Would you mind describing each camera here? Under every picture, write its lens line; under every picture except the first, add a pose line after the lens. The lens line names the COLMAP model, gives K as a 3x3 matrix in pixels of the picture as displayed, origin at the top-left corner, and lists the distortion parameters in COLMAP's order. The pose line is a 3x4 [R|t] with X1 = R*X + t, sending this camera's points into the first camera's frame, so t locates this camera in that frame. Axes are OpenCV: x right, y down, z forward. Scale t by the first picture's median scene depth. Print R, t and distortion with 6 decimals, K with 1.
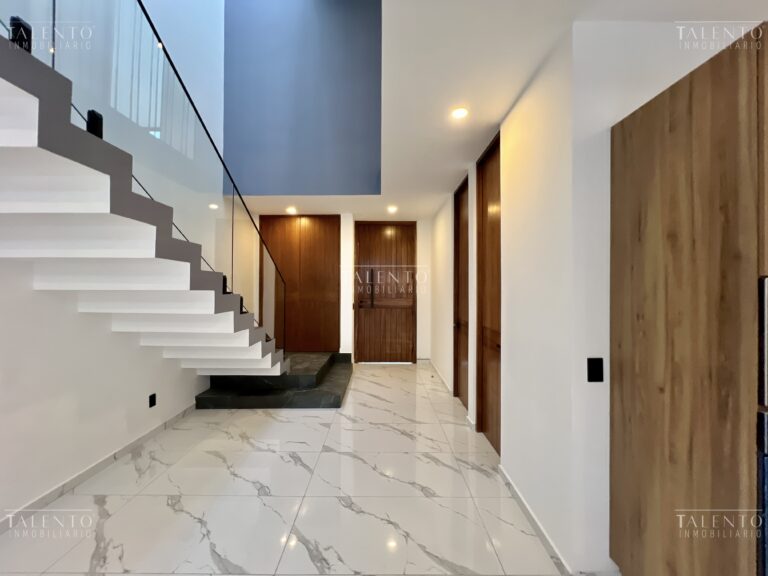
lens RADIAL K [[308.6, 0, 382.3], [0, 308.6, 287.0], [0, 0, 1]] dist [-0.001455, -0.000180]
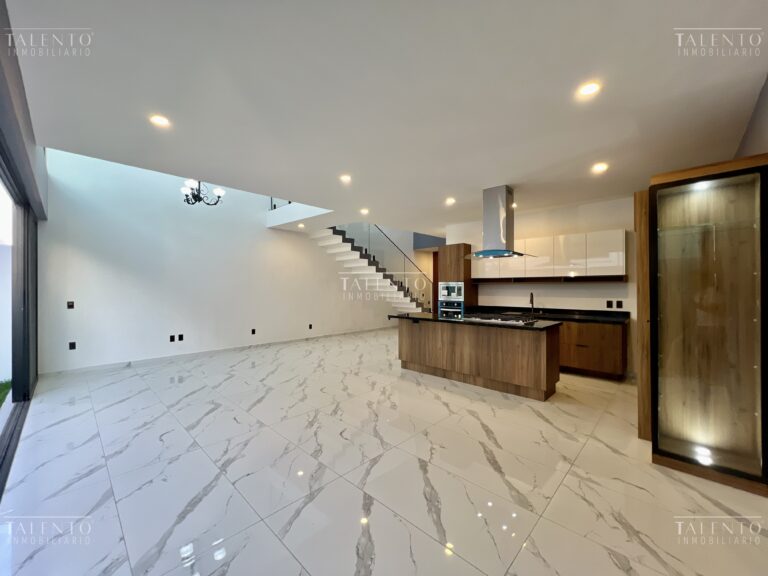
lens RADIAL K [[308.6, 0, 382.3], [0, 308.6, 287.0], [0, 0, 1]] dist [-0.001455, -0.000180]
pose [[0.718356, -0.005471, -0.695654, 1.436465], [0.009588, 0.999952, 0.002037, 0.014577], [0.695609, -0.008134, 0.718374, -1.371734]]
